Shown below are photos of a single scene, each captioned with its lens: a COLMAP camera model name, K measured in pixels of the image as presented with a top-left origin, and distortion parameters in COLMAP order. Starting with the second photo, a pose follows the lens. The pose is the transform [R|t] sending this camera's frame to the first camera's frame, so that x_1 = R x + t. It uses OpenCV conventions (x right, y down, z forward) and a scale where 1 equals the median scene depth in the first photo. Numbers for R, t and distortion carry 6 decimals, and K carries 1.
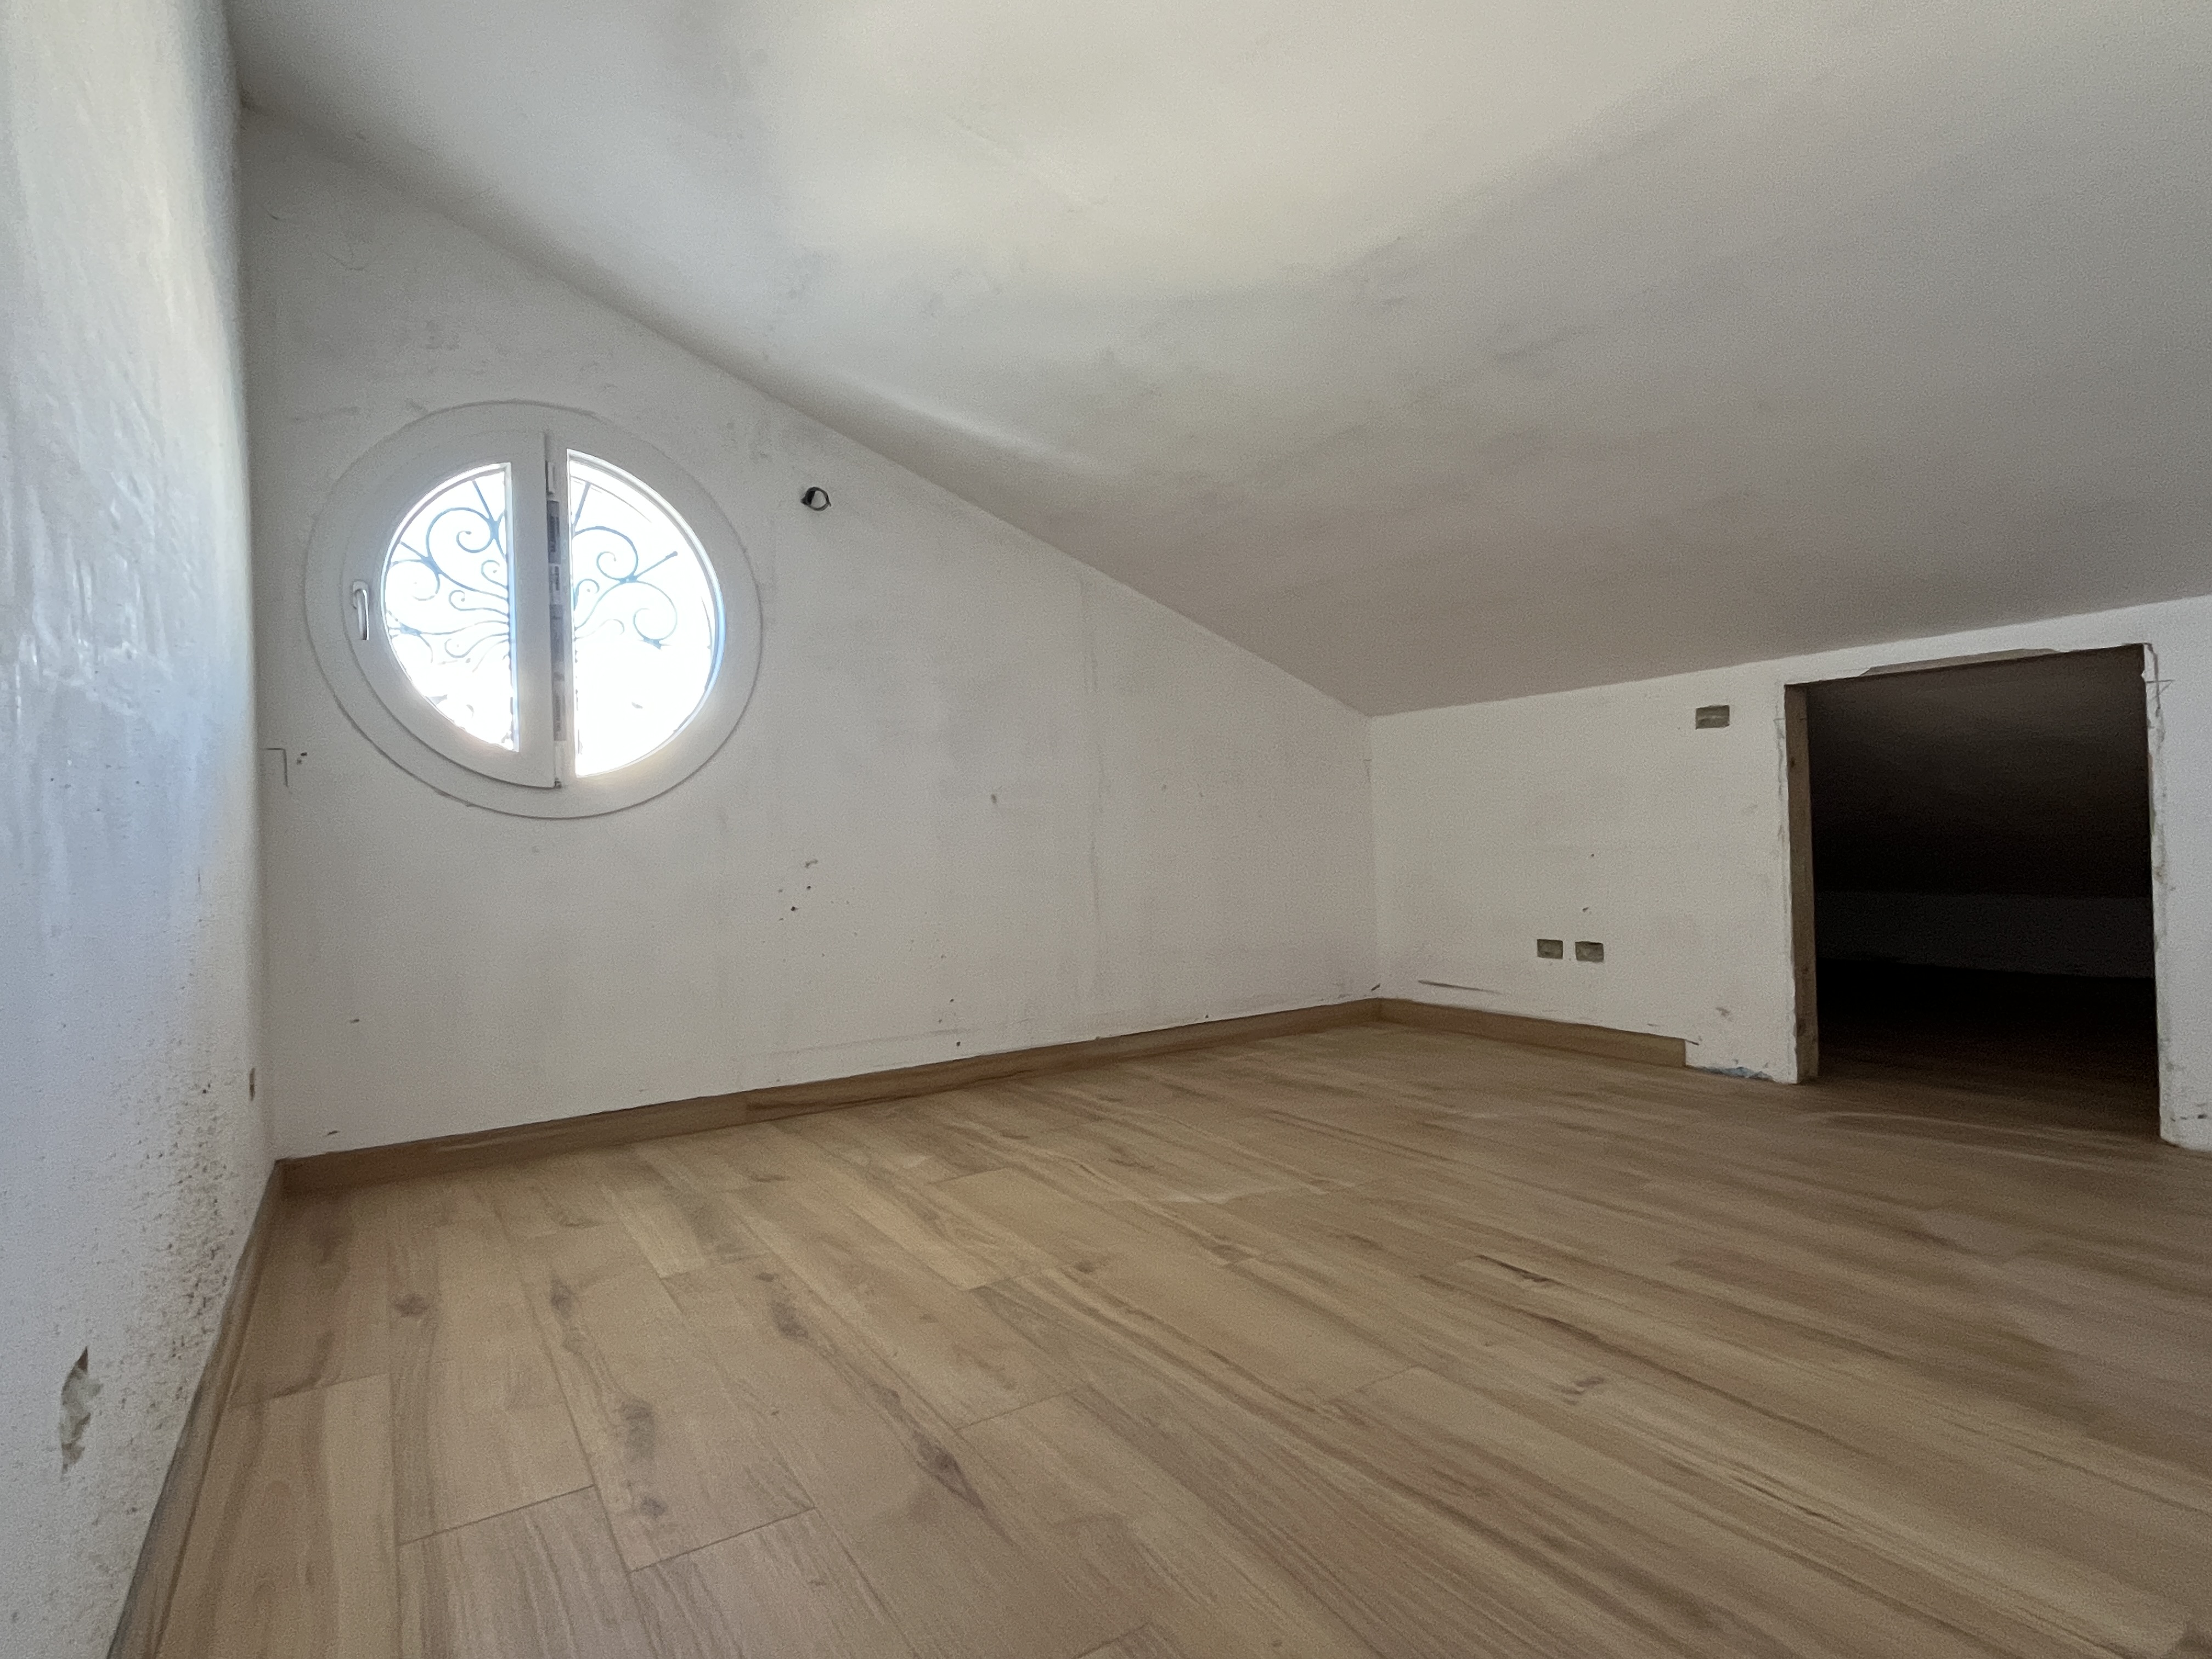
lens RADIAL K [[1138.1, 0, 1106.0], [0, 1138.1, 829.5], [0, 0, 1]] dist [-0.003711, -0.000796]
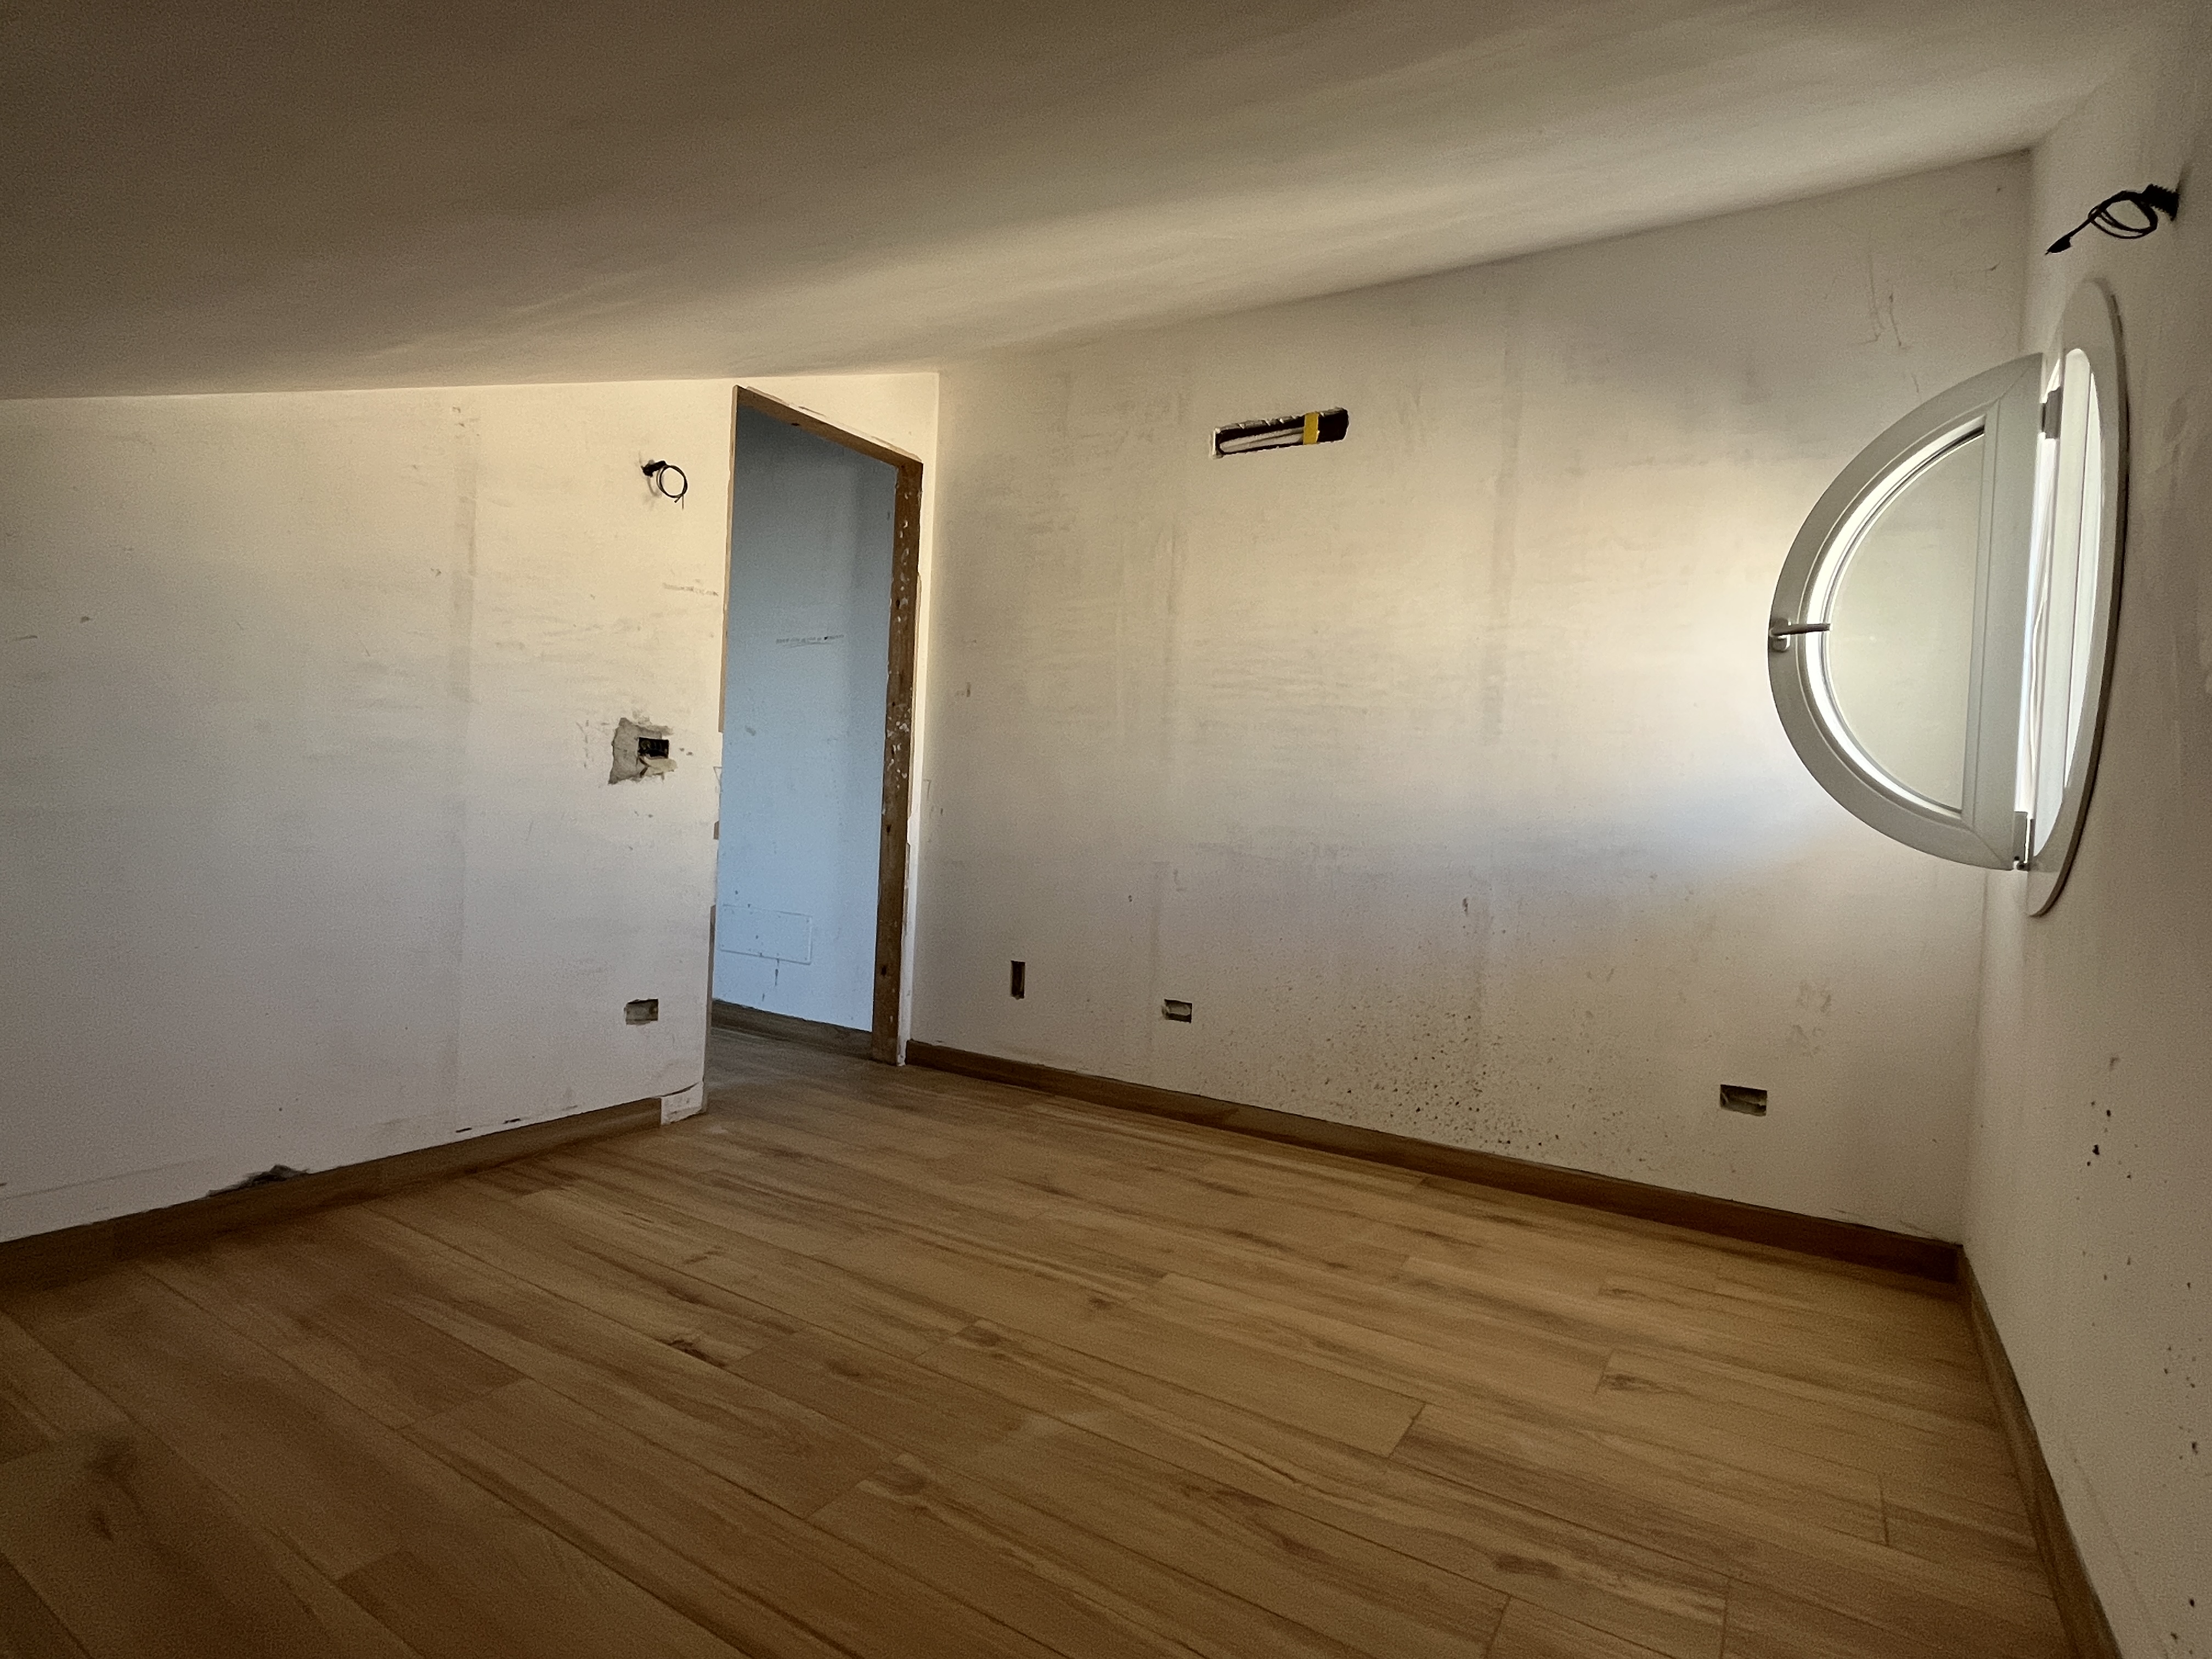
lens RADIAL K [[1138.1, 0, 1106.0], [0, 1138.1, 829.5], [0, 0, 1]] dist [-0.003711, -0.000796]
pose [[-0.903920, -0.000674, -0.427701, 0.486556], [-0.015355, 0.999405, 0.030878, -0.116408], [0.427426, 0.034479, -0.903393, 2.158194]]
